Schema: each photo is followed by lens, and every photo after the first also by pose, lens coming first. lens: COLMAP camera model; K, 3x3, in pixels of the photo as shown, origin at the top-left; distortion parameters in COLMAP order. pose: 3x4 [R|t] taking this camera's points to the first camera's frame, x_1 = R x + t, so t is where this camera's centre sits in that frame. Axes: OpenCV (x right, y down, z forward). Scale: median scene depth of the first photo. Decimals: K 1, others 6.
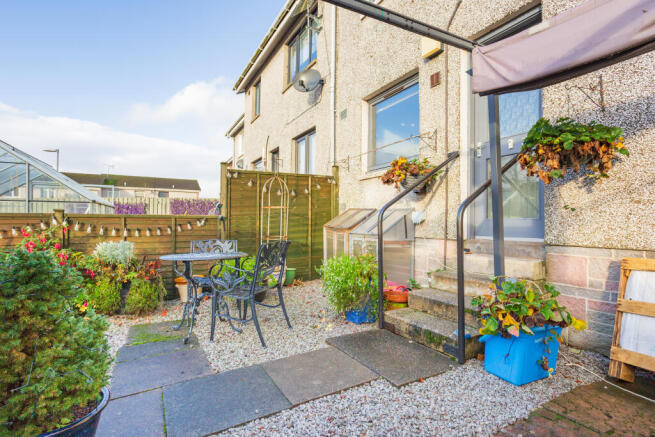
lens RADIAL K [[319.1, 0, 327.5], [0, 319.1, 218.5], [0, 0, 1]] dist [-0.001783, -0.000056]
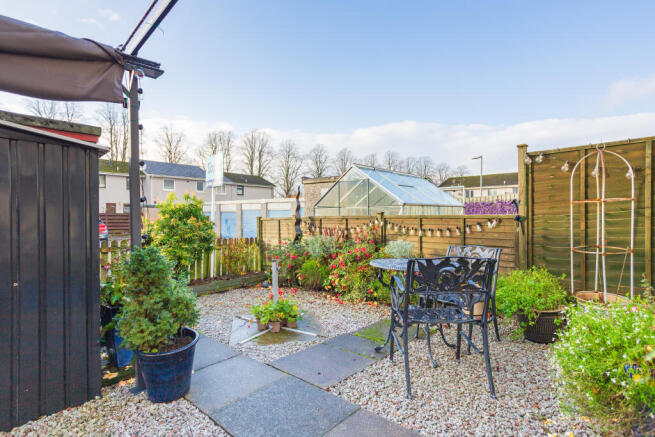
lens RADIAL K [[319.1, 0, 327.5], [0, 319.1, 218.5], [0, 0, 1]] dist [-0.001783, -0.000056]
pose [[0.334653, -0.000125, -0.942341, 0.254275], [0.015451, 0.999866, 0.005354, -0.012390], [0.942215, -0.016352, 0.334611, 0.329364]]
